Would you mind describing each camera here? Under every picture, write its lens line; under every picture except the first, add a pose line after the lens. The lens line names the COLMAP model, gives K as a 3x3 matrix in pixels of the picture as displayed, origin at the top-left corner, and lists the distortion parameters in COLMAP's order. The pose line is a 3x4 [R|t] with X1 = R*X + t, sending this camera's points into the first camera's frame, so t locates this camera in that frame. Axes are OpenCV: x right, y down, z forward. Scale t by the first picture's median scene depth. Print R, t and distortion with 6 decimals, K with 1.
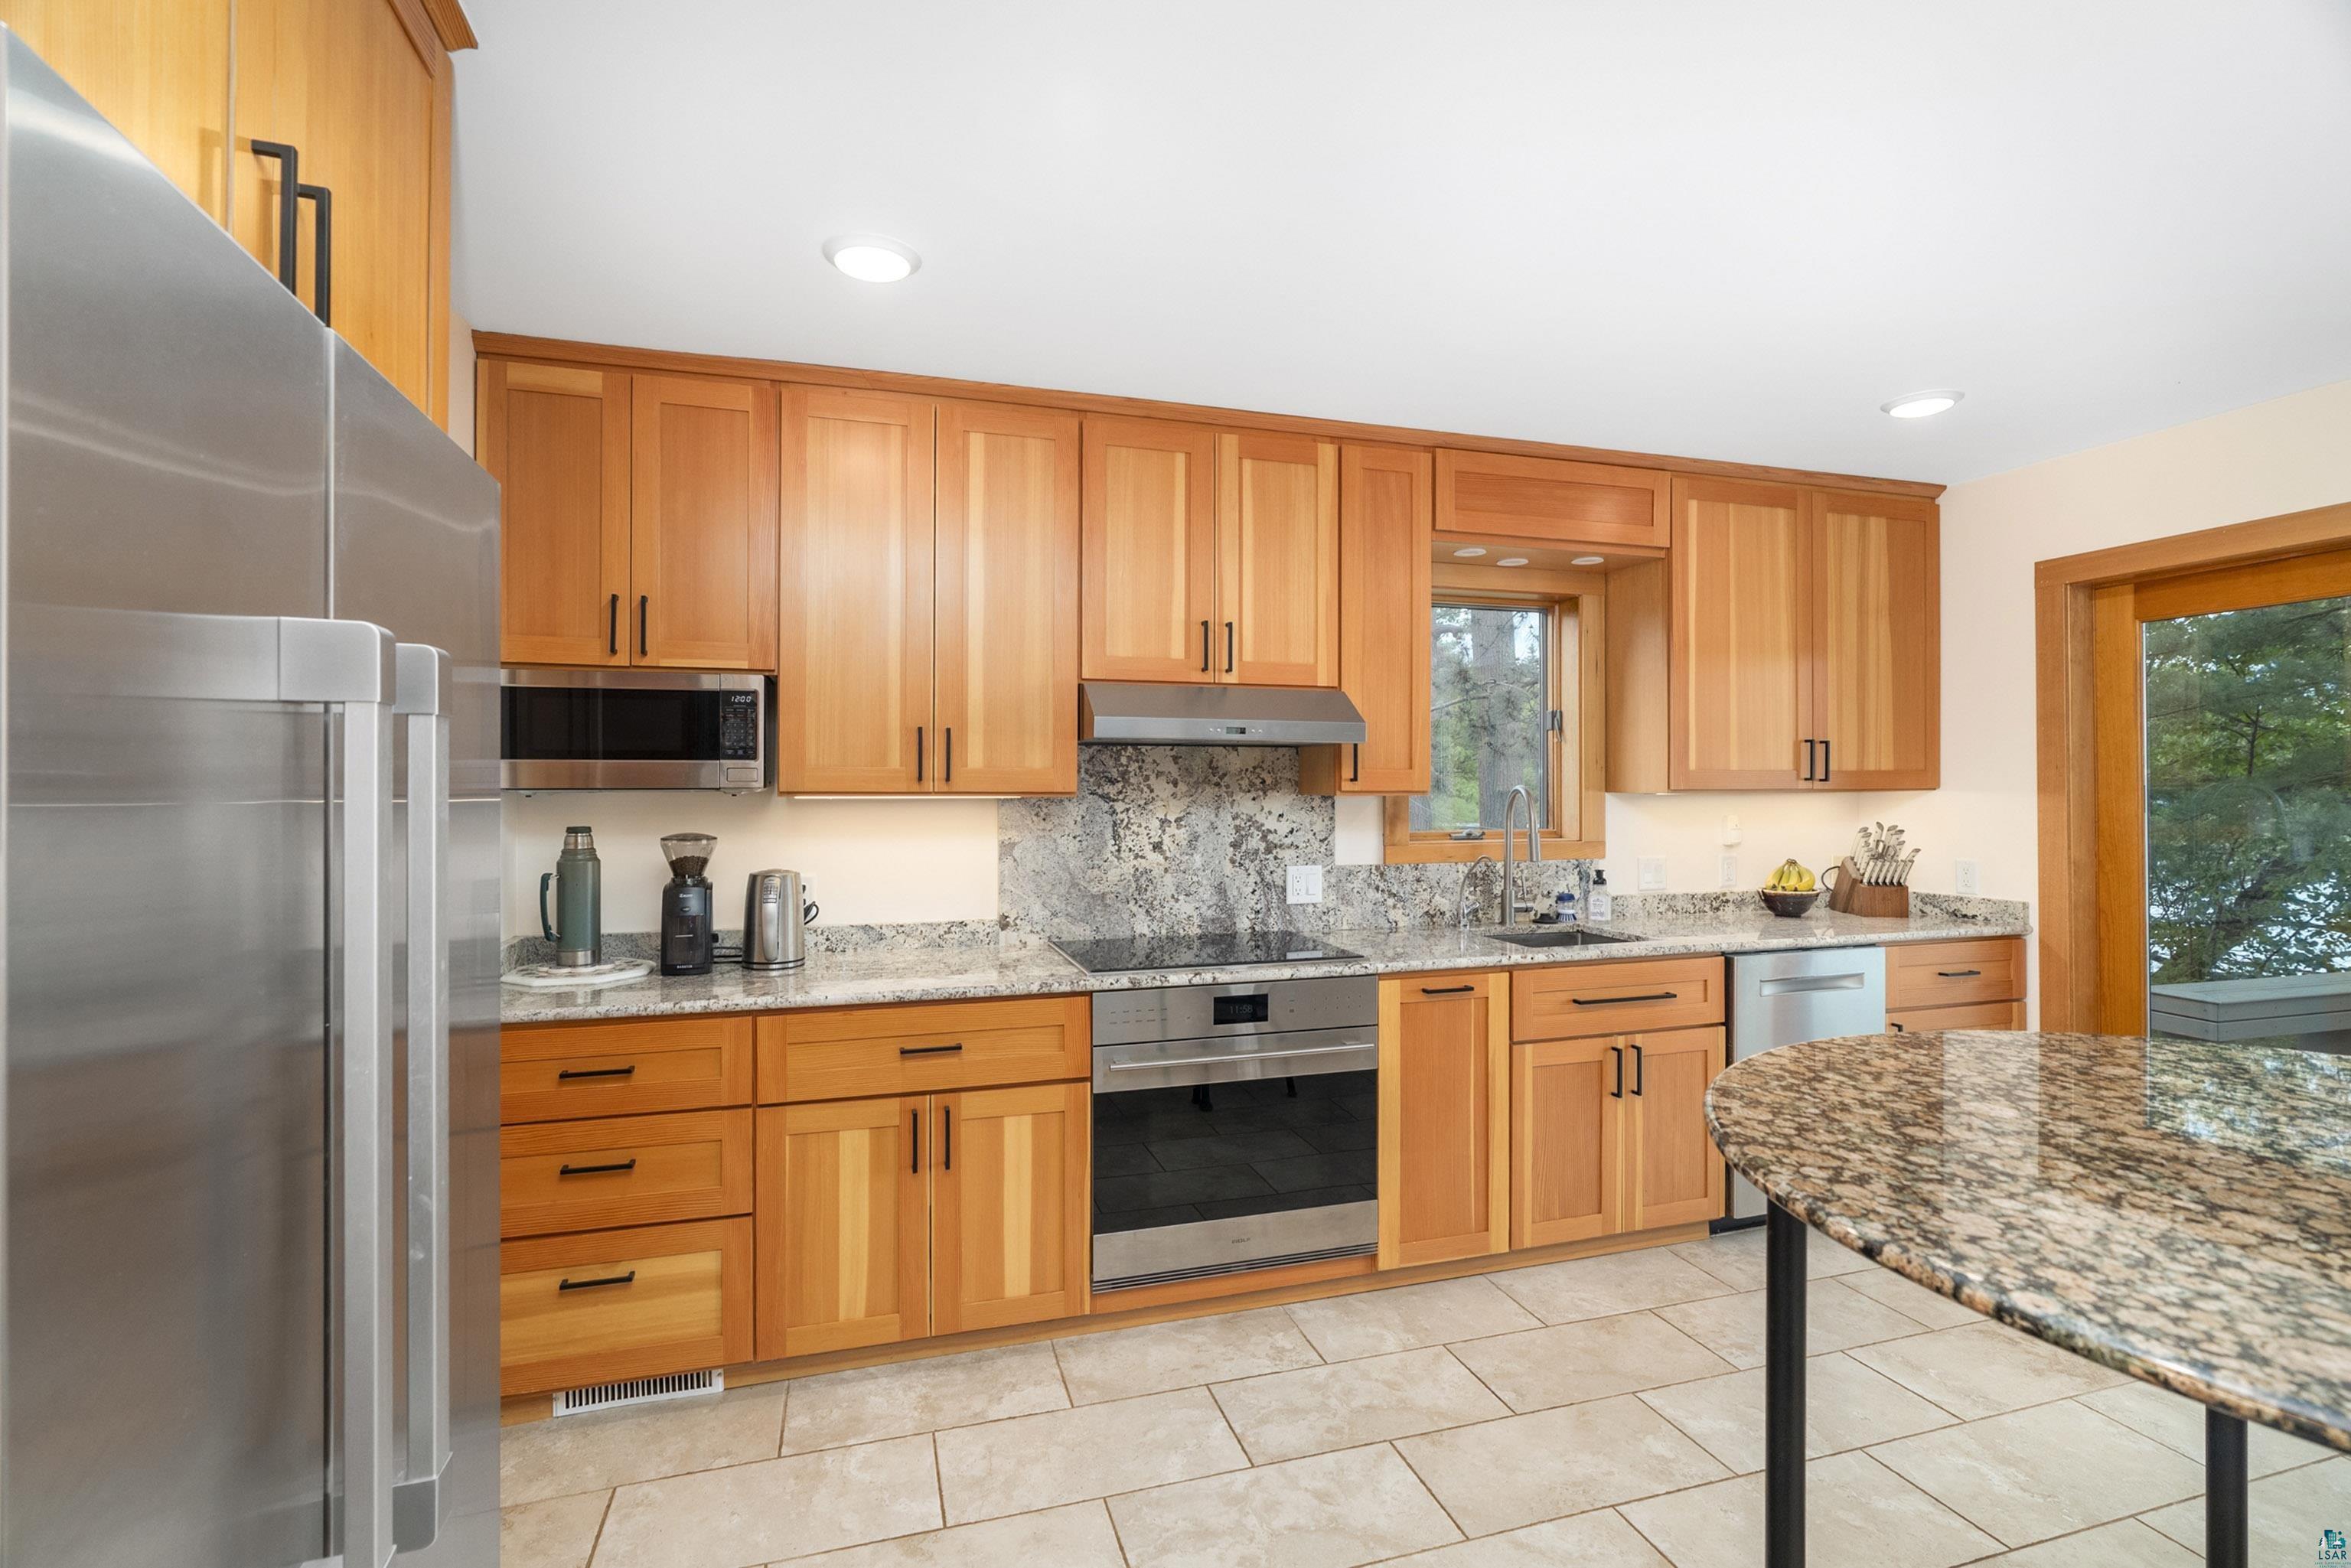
lens RADIAL K [[1057.2, 0, 1166.5], [0, 1057.2, 784.4], [0, 0, 1]] dist [-0.008416, 0.001865]
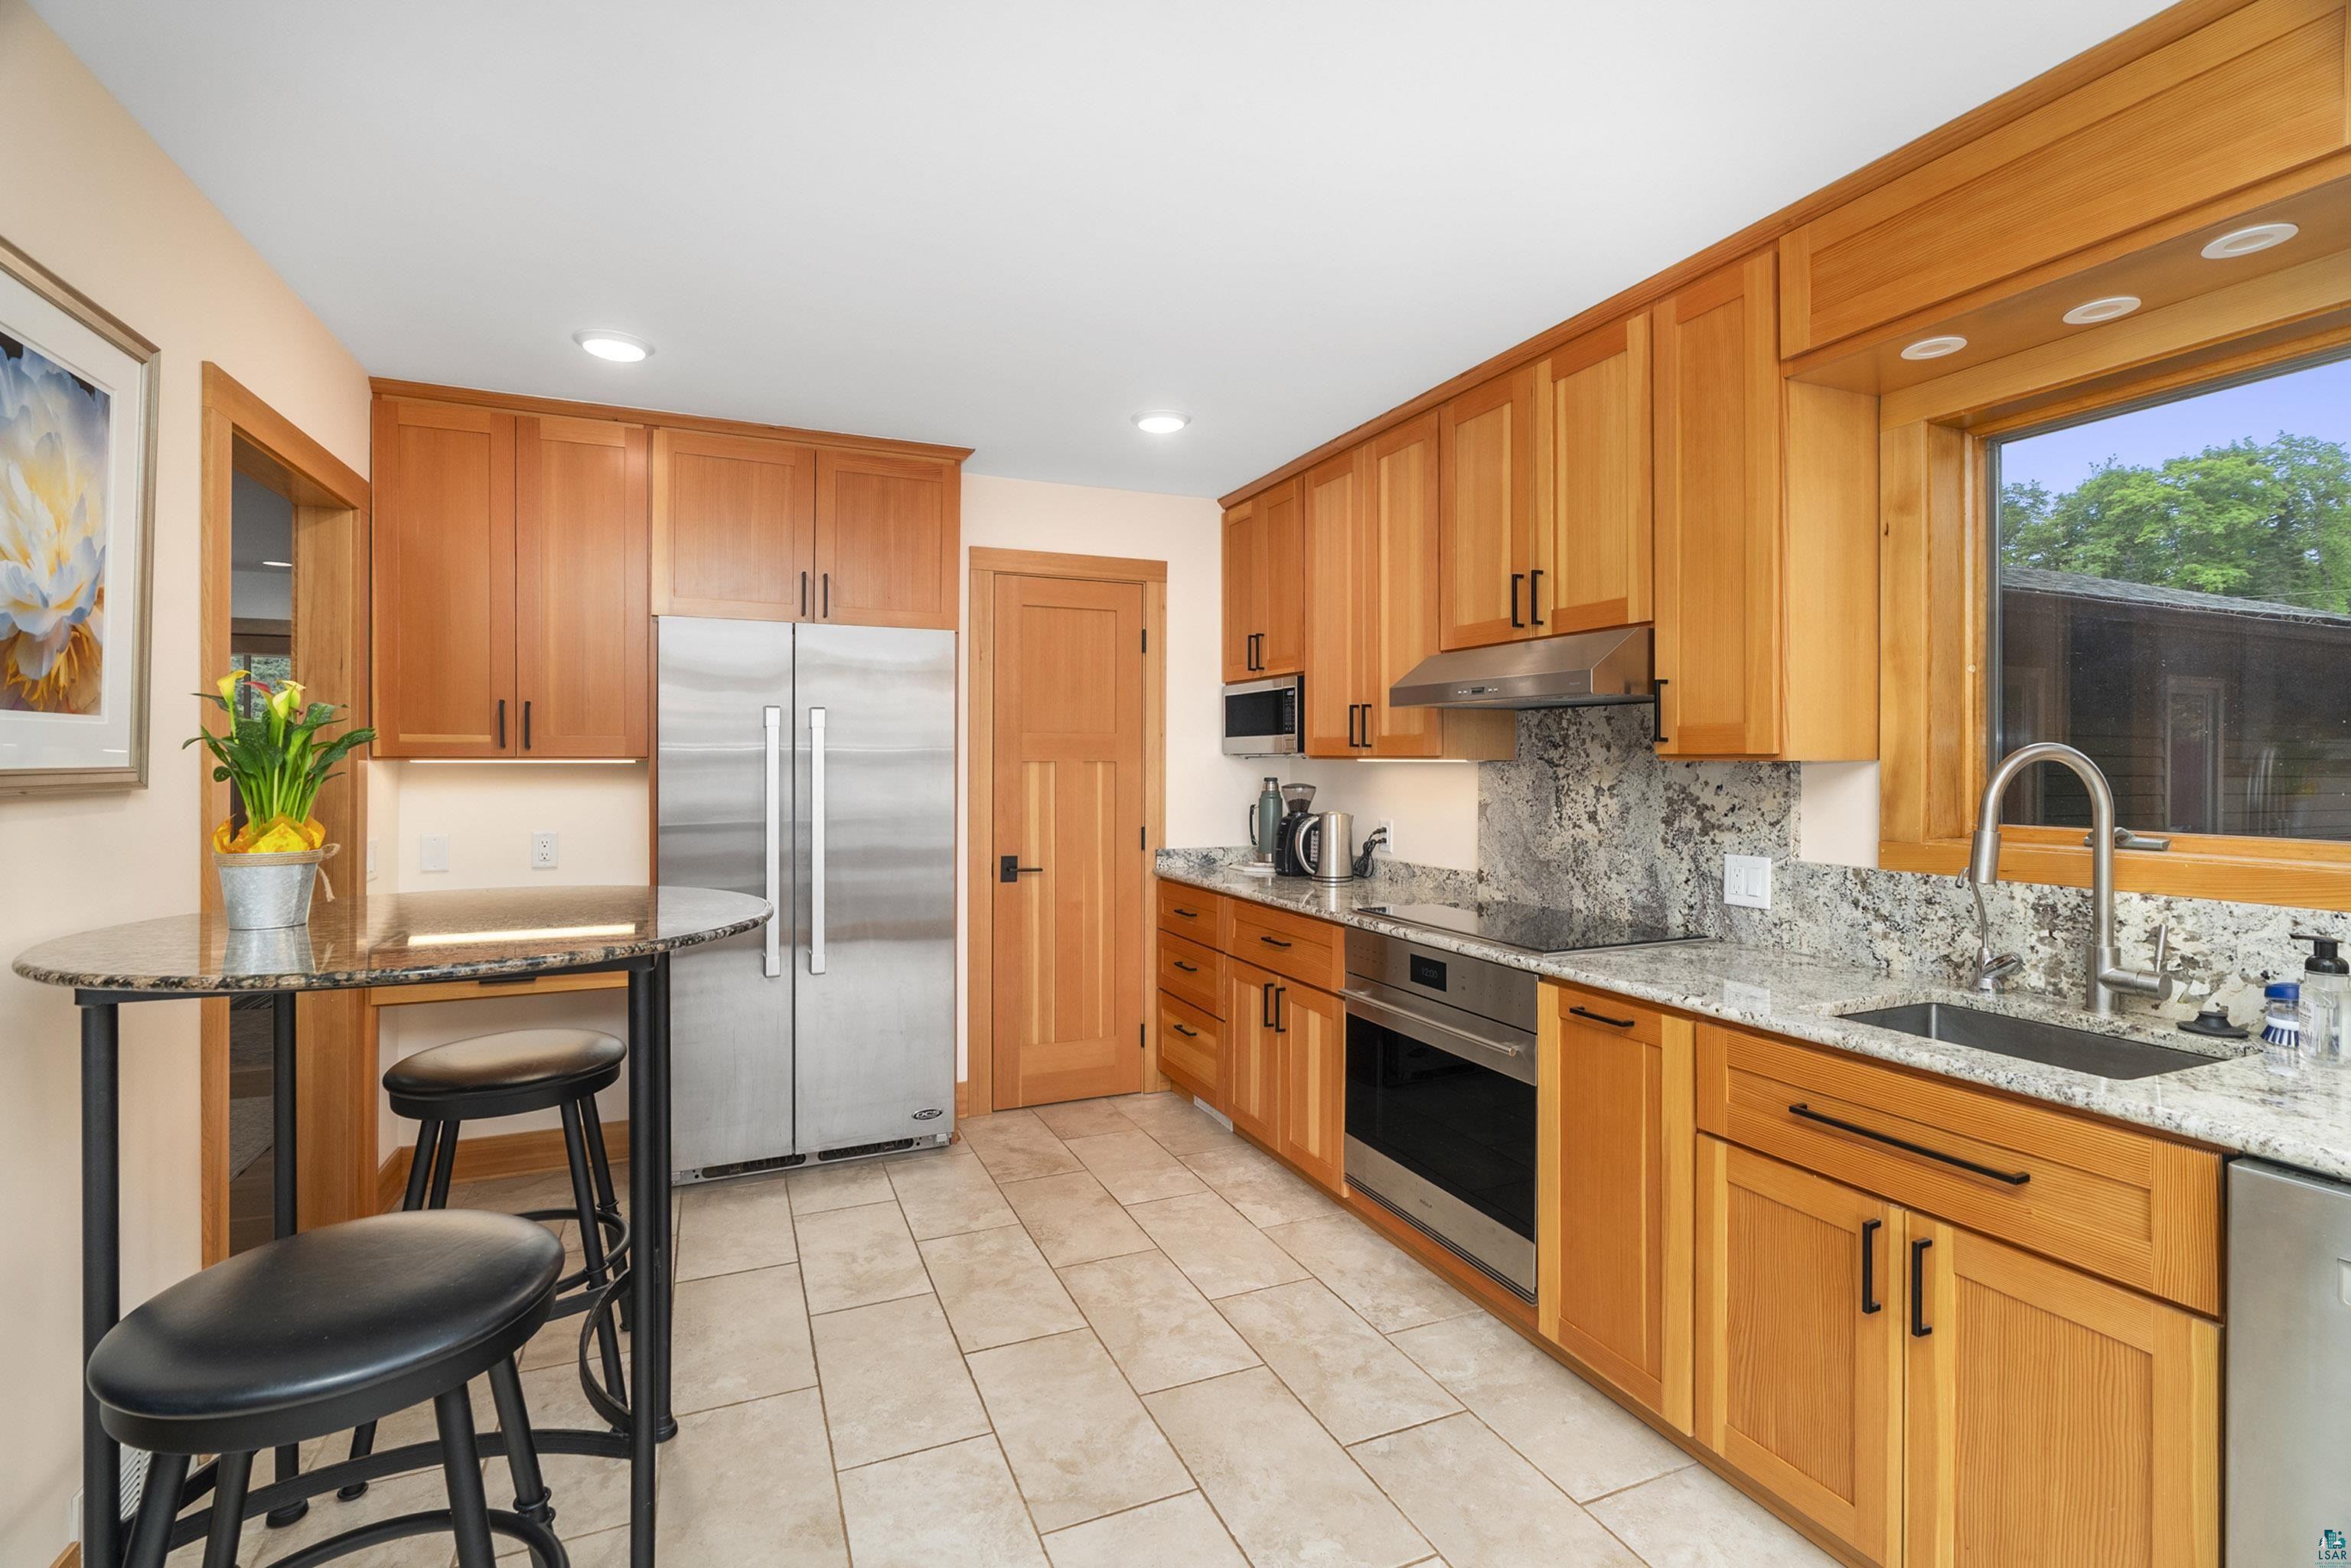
lens RADIAL K [[1057.2, 0, 1178.5], [0, 1057.2, 768.0], [0, 0, 1]] dist [-0.008416, 0.001865]
pose [[0.126540, 0.007460, -0.991933, 0.855129], [-0.004523, 0.999966, 0.006943, 0.012289], [0.991951, 0.003608, 0.126570, 0.533630]]
